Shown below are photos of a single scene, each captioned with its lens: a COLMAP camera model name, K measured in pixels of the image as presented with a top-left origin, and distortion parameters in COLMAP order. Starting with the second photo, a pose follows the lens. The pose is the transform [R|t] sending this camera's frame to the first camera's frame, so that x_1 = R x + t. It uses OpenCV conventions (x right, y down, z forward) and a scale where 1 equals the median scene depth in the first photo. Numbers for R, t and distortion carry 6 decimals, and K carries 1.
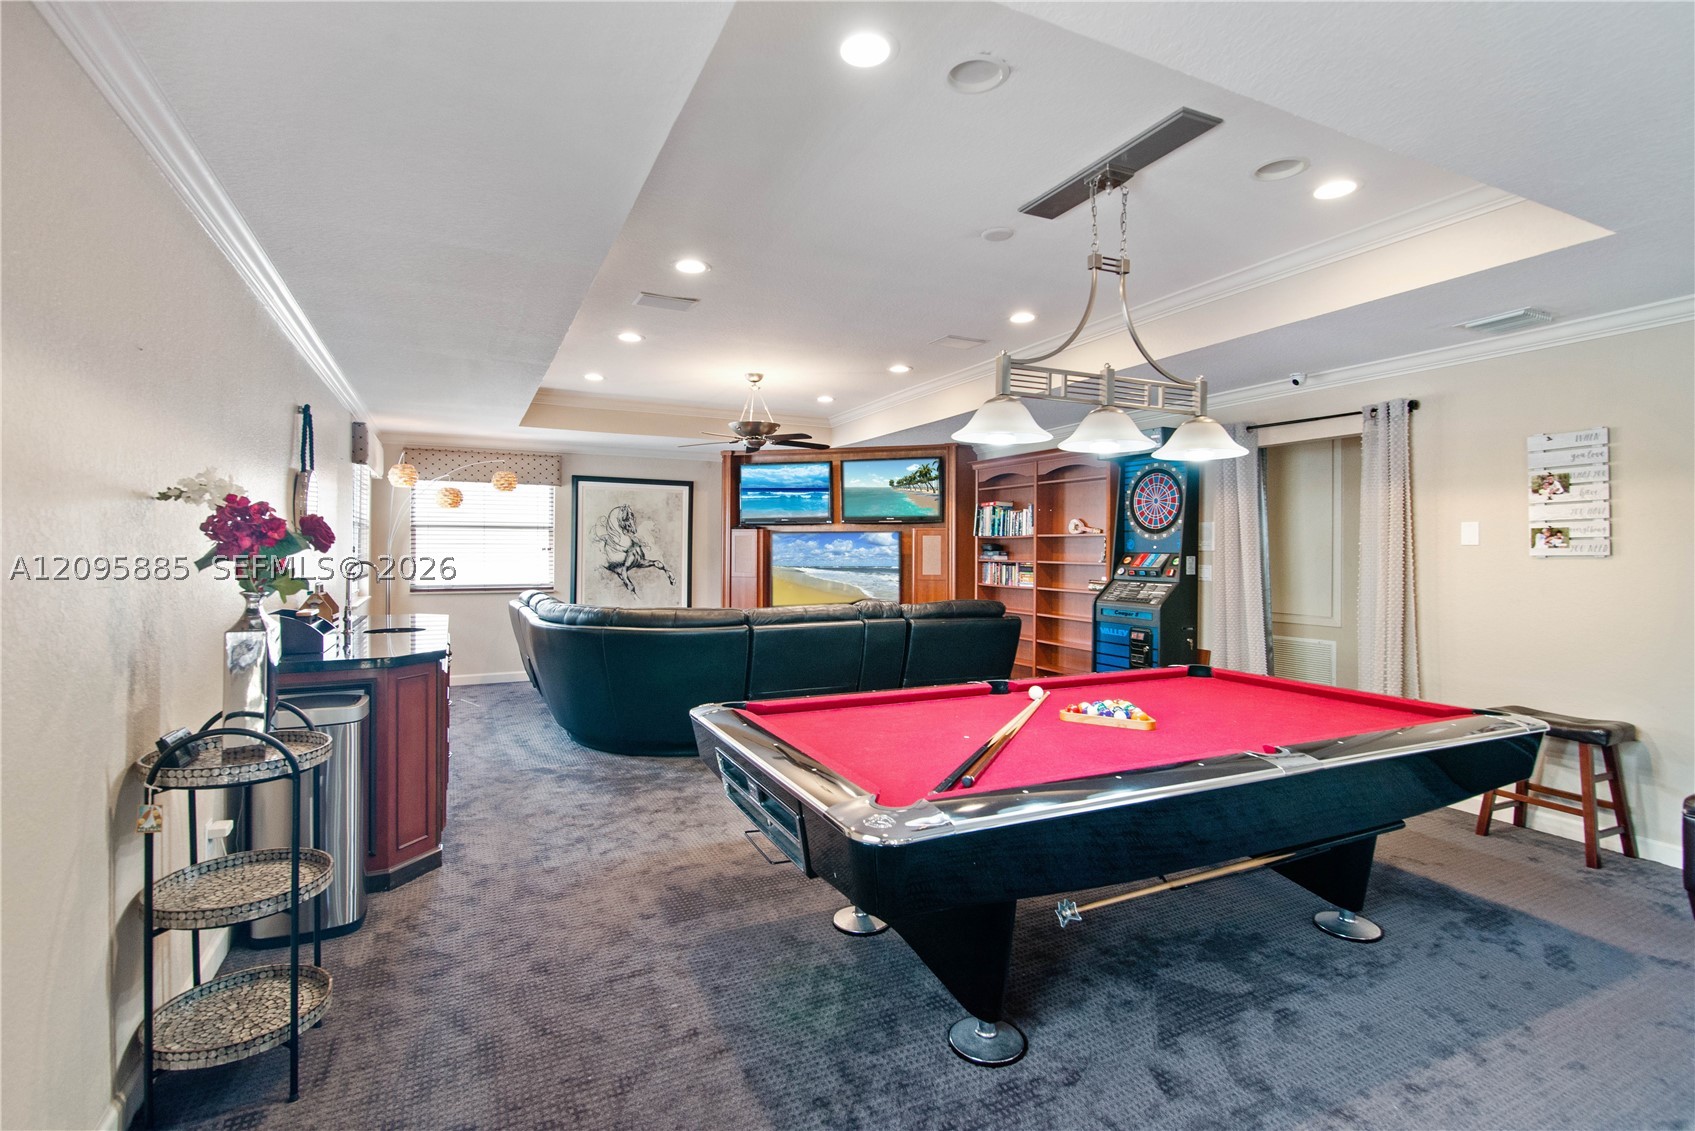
lens RADIAL K [[803.1, 0, 848.1], [0, 803.1, 549.0], [0, 0, 1]] dist [-0.001314, 0.000013]
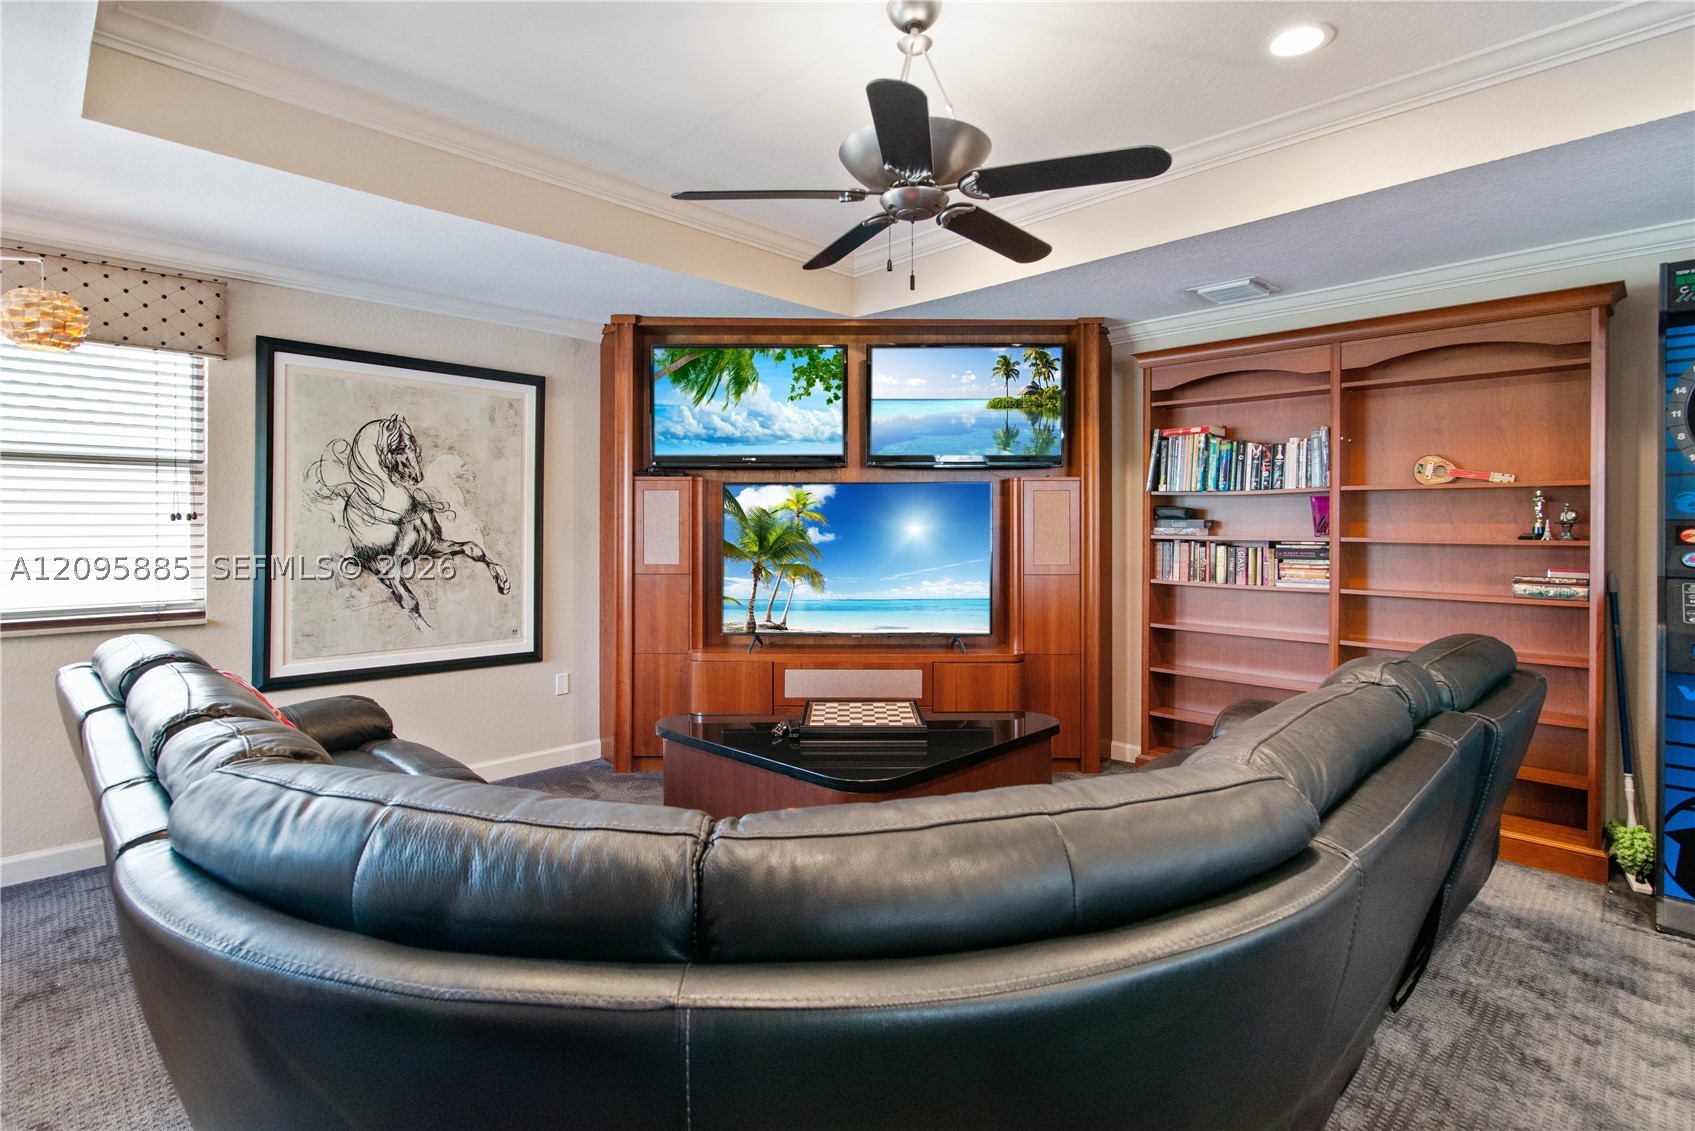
lens RADIAL K [[803.1, 0, 811.9], [0, 803.1, 533.7], [0, 0, 1]] dist [-0.001314, 0.000013]
pose [[0.949154, -0.005361, 0.314766, -0.200212], [0.001710, 0.999928, 0.011875, 0.004547], [-0.314807, -0.010733, 0.949095, 0.510802]]
